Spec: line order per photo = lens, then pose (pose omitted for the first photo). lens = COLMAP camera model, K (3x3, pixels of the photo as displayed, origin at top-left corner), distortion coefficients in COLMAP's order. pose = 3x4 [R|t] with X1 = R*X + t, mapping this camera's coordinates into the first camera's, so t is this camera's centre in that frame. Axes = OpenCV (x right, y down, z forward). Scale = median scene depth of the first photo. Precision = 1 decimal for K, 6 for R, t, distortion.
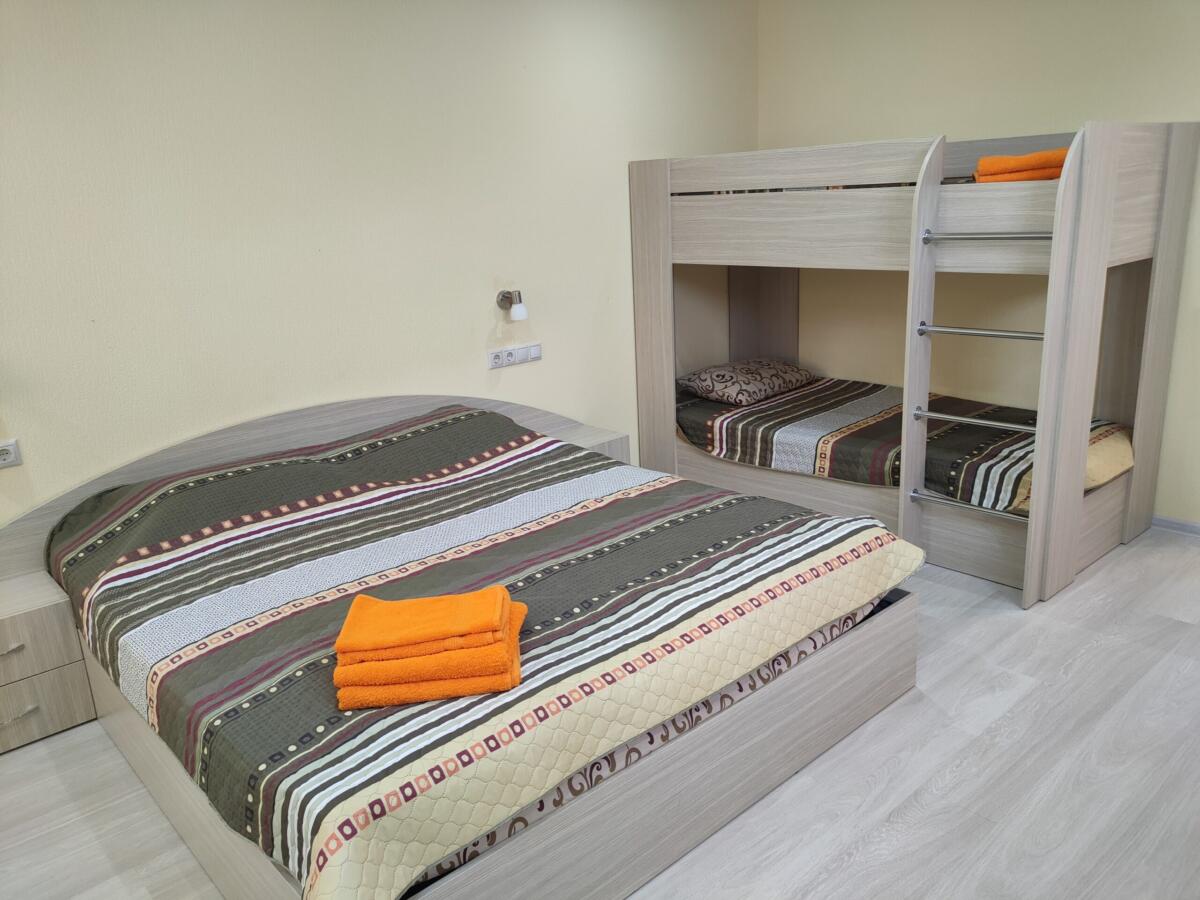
lens RADIAL K [[905.8, 0, 600.0], [0, 905.8, 450.0], [0, 0, 1]] dist [0.006208, 0.000184]
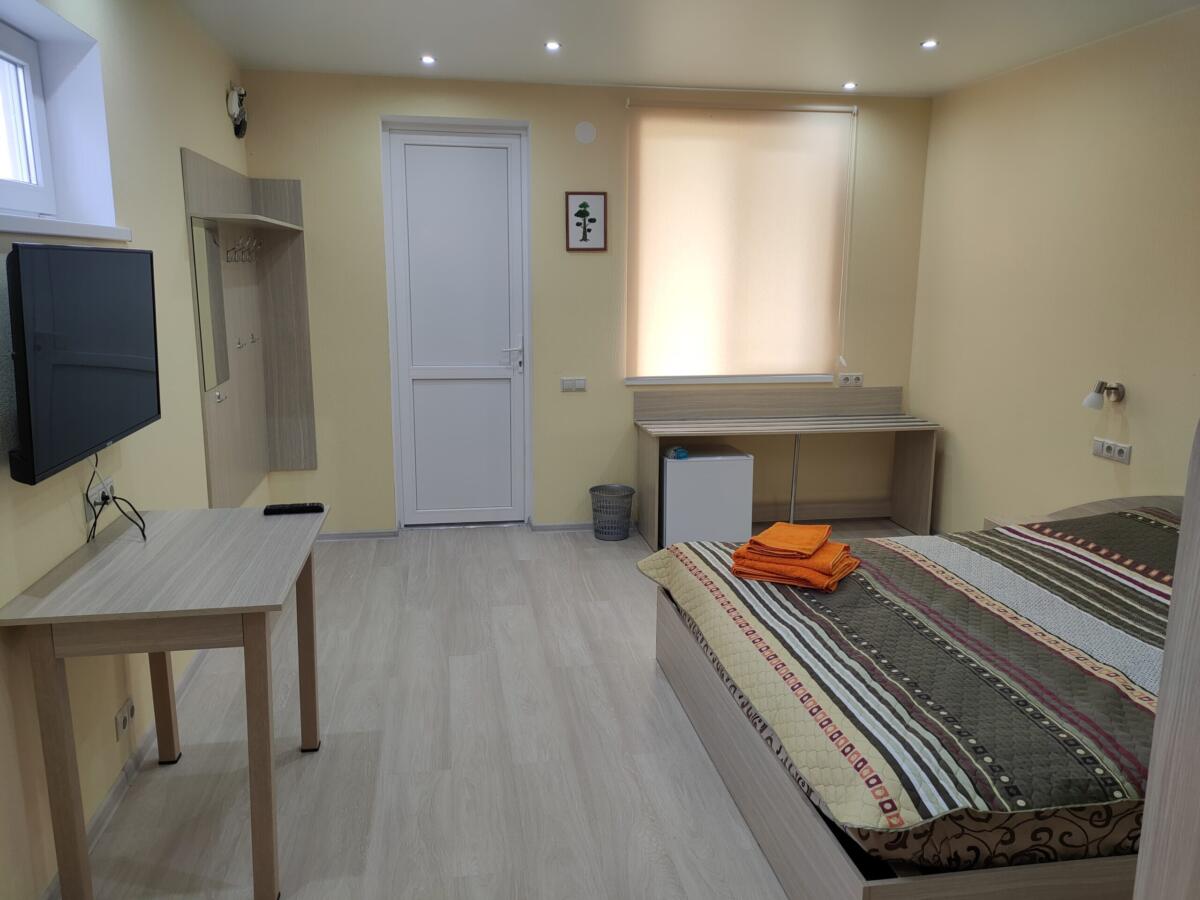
lens RADIAL K [[905.8, 0, 600.0], [0, 905.8, 450.0], [0, 0, 1]] dist [0.006208, 0.000184]
pose [[-0.531514, 0.214064, -0.819555, 0.999598], [-0.210723, 0.903707, 0.372706, -0.383657], [0.820420, 0.370798, -0.435224, 1.048293]]
